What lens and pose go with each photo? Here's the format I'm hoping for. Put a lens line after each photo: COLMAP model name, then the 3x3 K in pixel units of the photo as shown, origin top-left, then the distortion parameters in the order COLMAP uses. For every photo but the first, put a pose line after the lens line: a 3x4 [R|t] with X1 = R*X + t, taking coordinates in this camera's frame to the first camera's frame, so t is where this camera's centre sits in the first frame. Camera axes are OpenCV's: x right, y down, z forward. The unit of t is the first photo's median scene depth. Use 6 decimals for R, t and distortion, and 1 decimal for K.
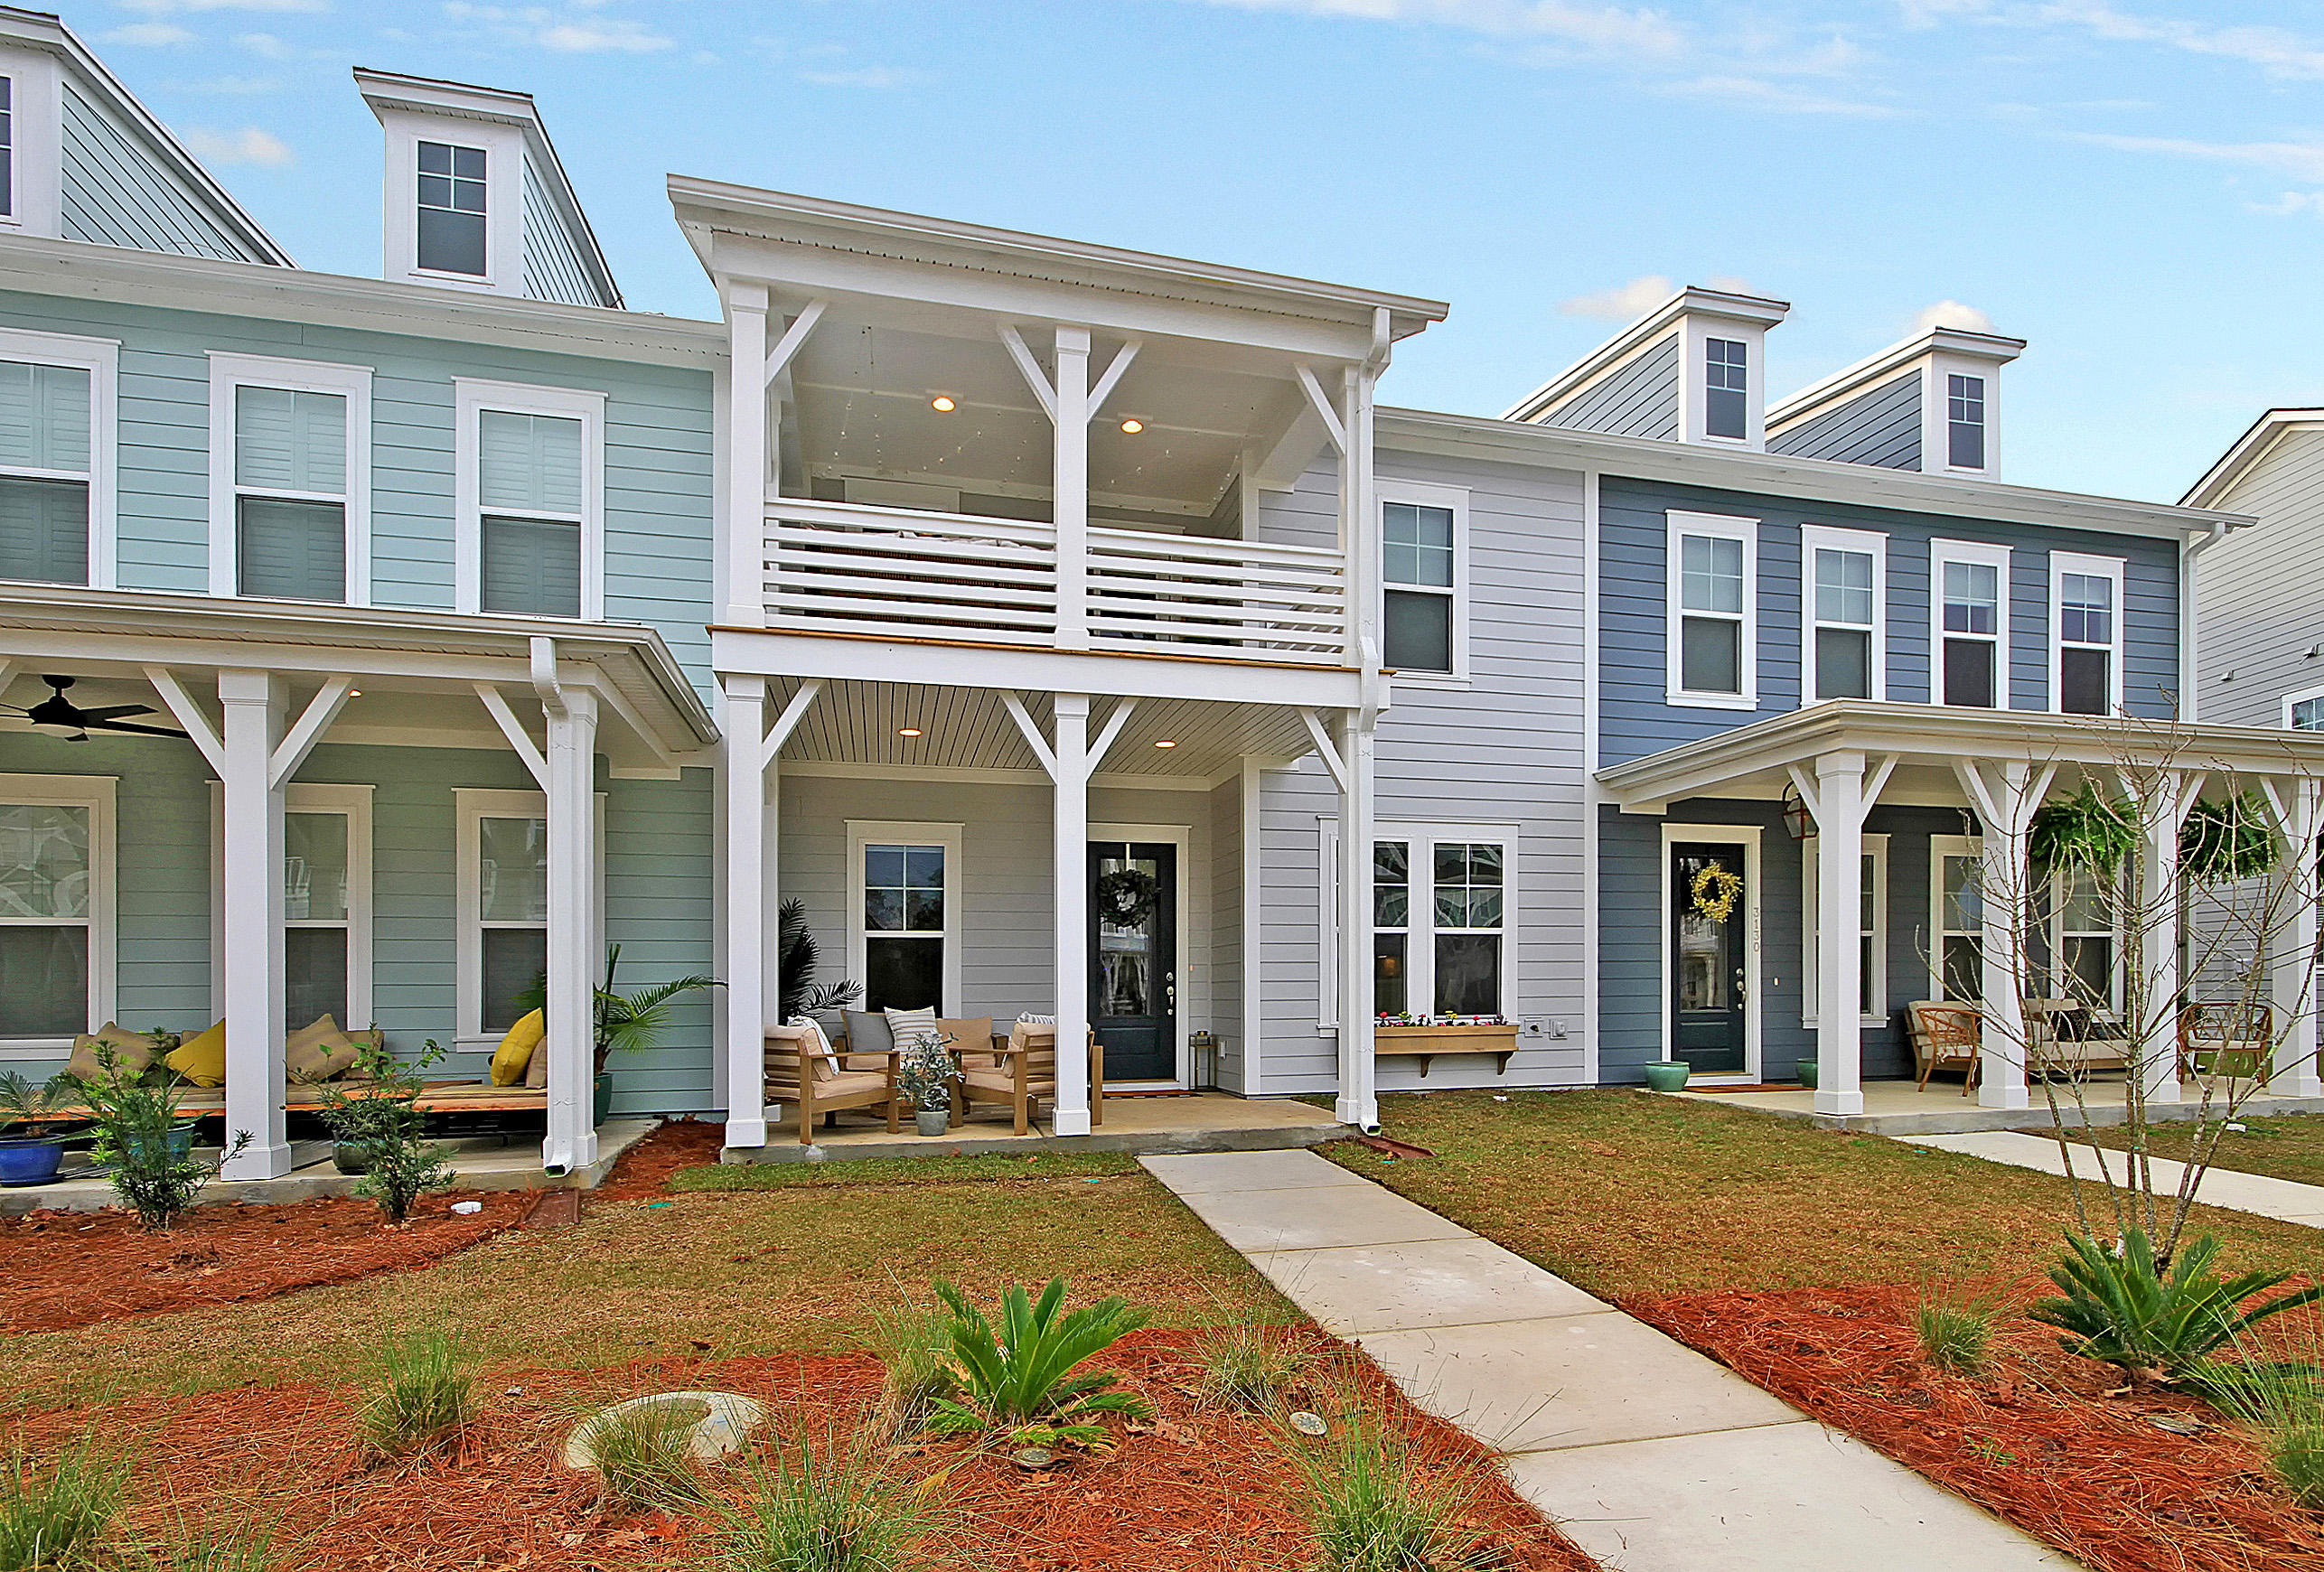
lens RADIAL K [[1194.0, 0, 1426.5], [0, 1194.0, 973.3], [0, 0, 1]] dist [0.003986, -0.001310]
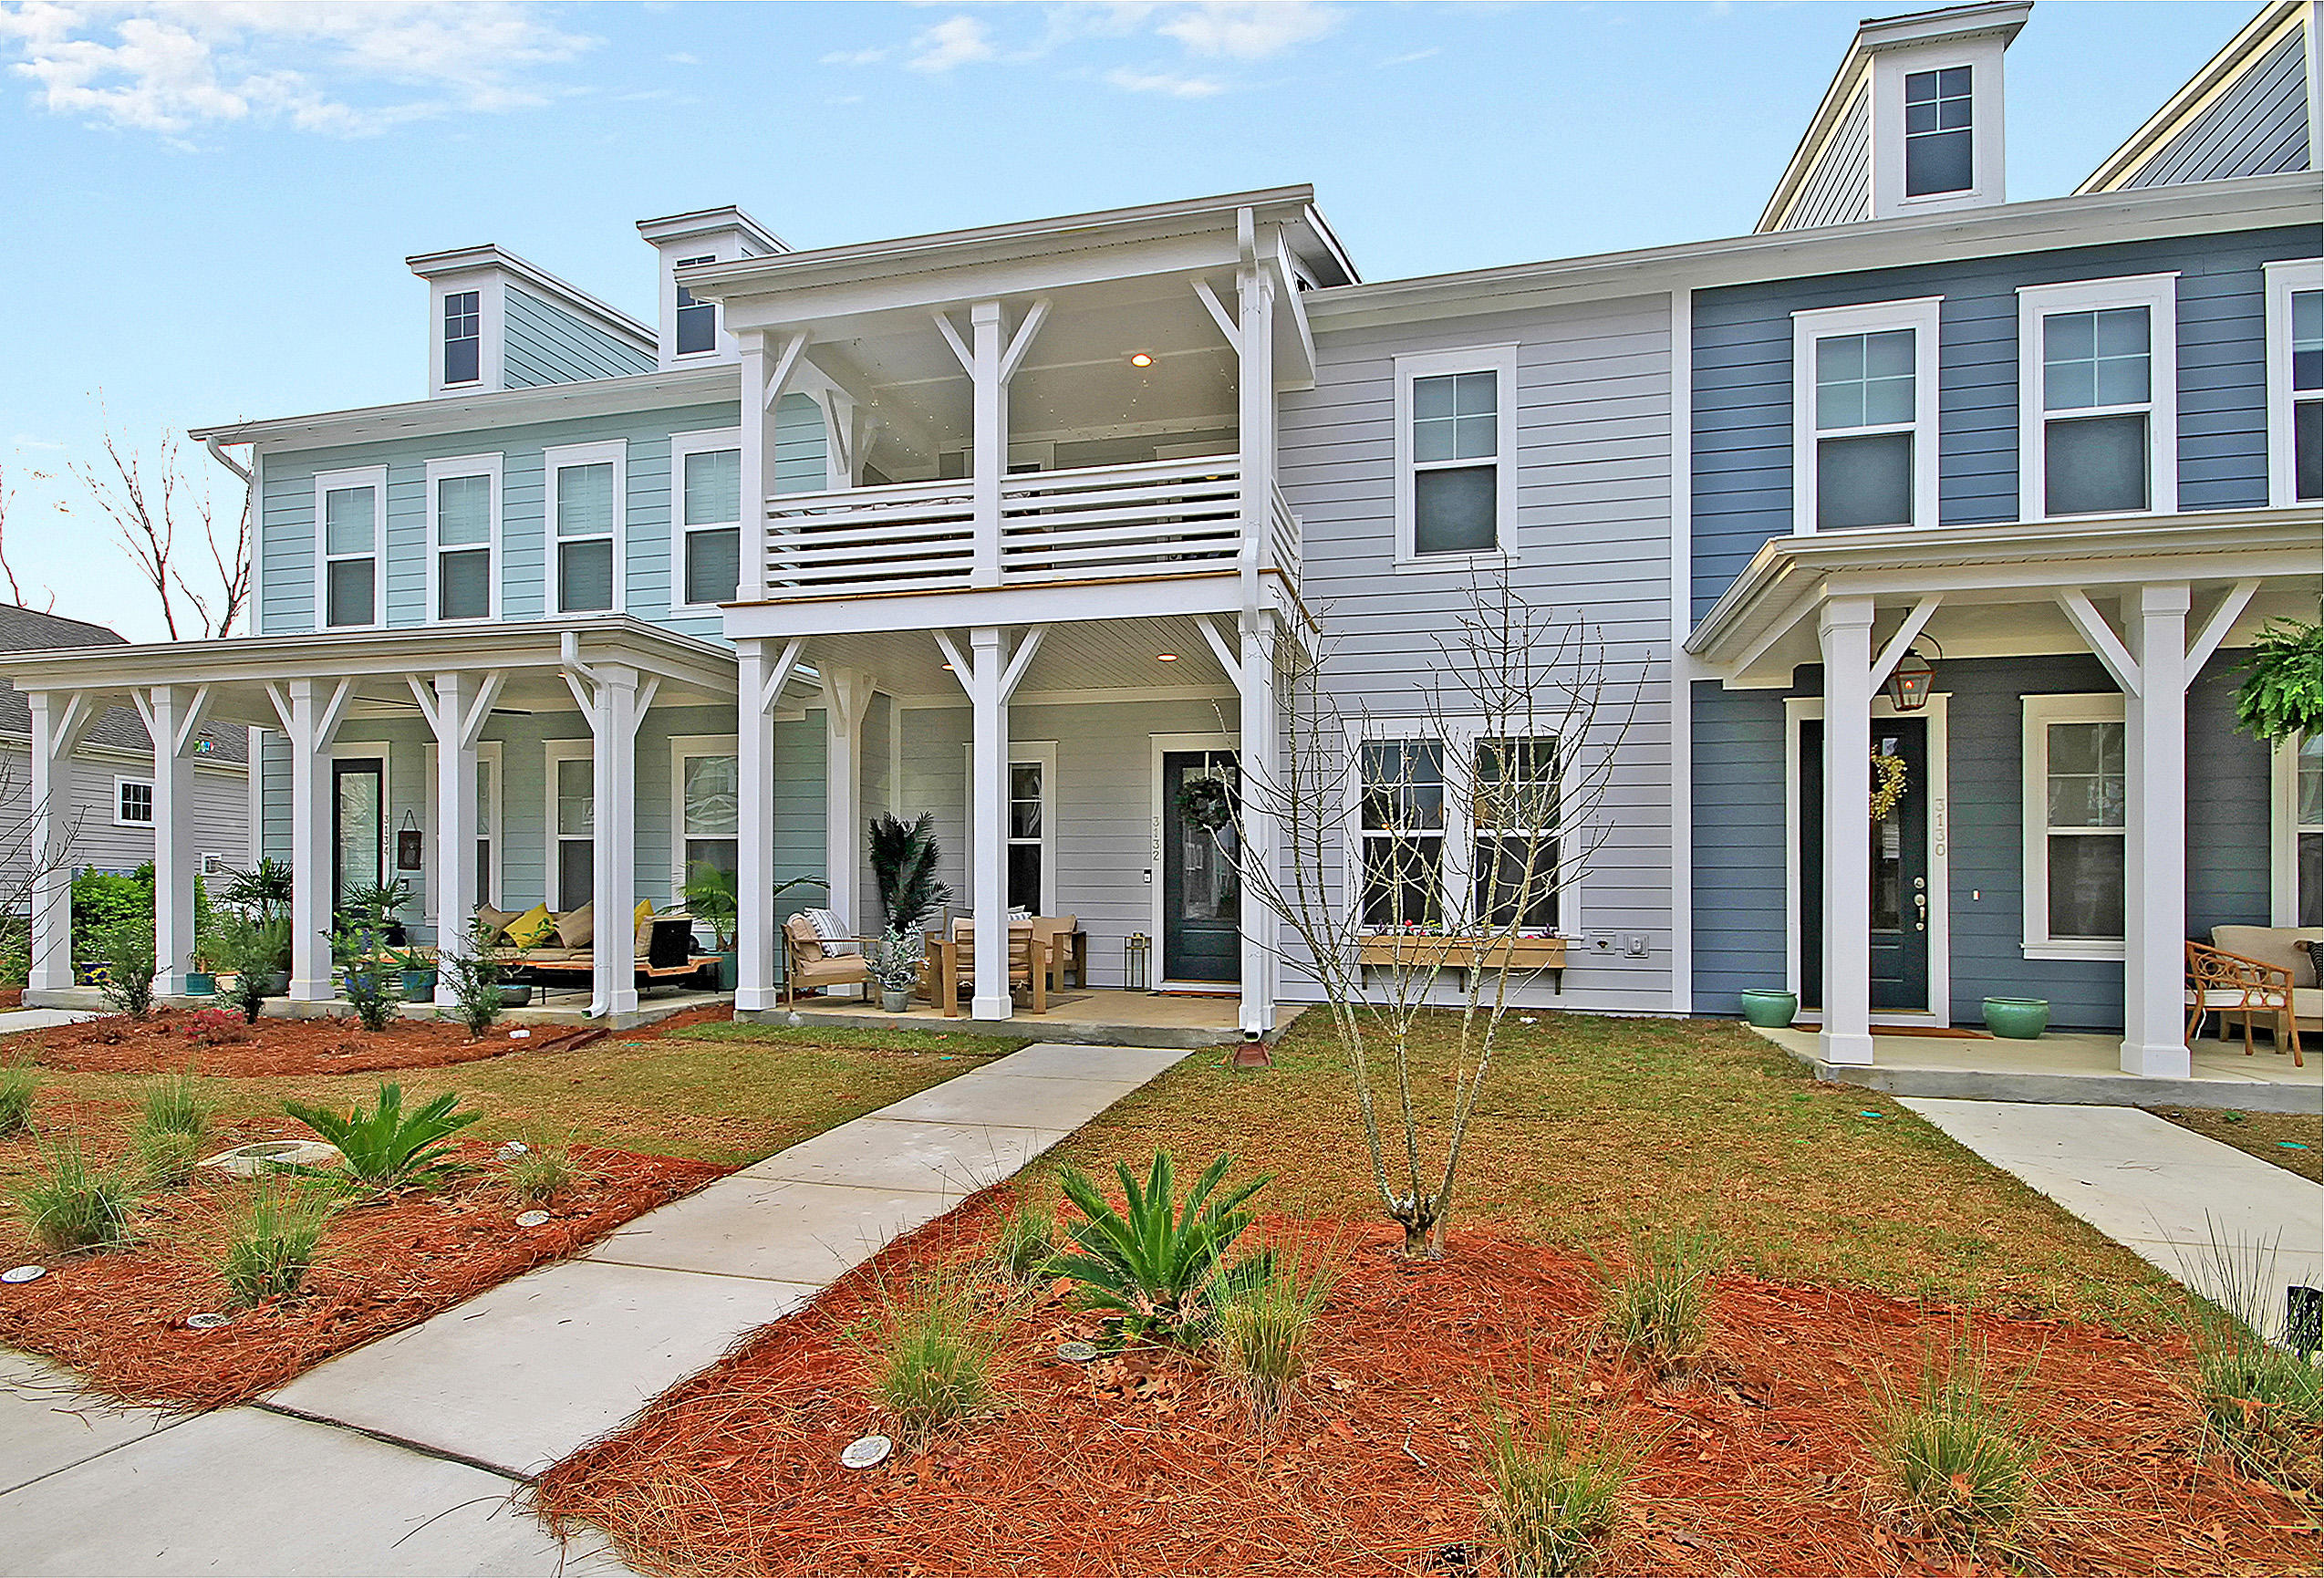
lens RADIAL K [[1161.3, 0, 979.7], [0, 1161.3, 877.8], [0, 0, 1]] dist [0.006399, -0.003675]
pose [[0.853529, 0.009493, -0.520959, 0.245875], [-0.009416, 0.999952, 0.002793, -0.000512], [0.520960, 0.002522, 0.853577, 0.061803]]
